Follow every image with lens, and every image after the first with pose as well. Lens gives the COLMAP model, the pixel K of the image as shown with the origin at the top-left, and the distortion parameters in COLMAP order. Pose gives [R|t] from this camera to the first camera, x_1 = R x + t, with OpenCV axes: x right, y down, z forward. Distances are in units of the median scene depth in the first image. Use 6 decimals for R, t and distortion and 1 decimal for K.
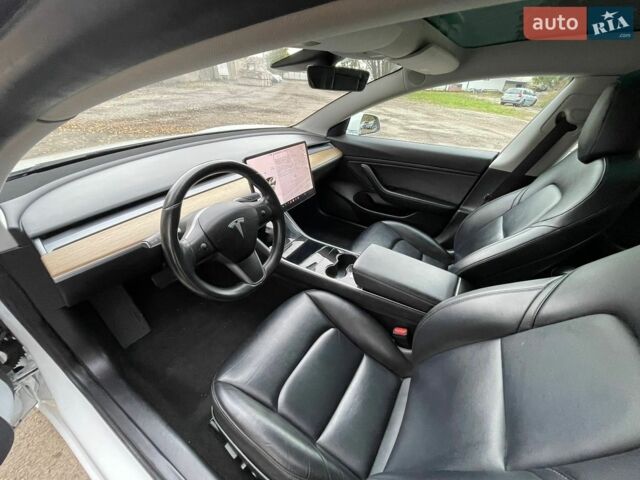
lens RADIAL K [[251.2, 0, 320.0], [0, 251.2, 240.0], [0, 0, 1]] dist [-0.013835, -0.000024]
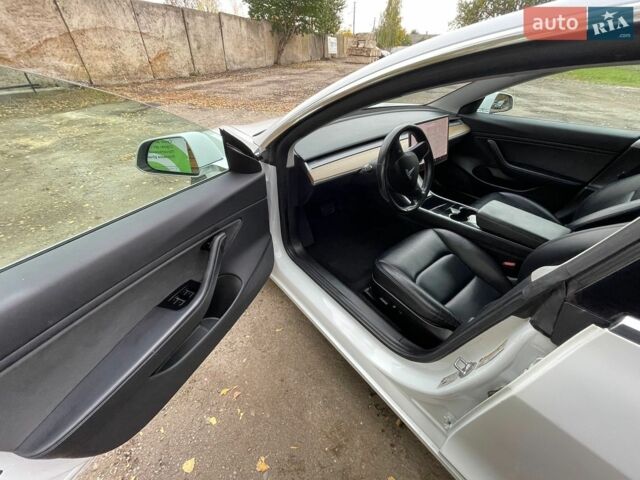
lens RADIAL K [[251.2, 0, 320.0], [0, 251.2, 240.0], [0, 0, 1]] dist [-0.013835, -0.000024]
pose [[0.940873, 0.164032, -0.296397, -0.137383], [-0.144338, 0.985669, 0.087307, 0.149028], [0.306471, -0.039363, 0.951066, -0.303656]]
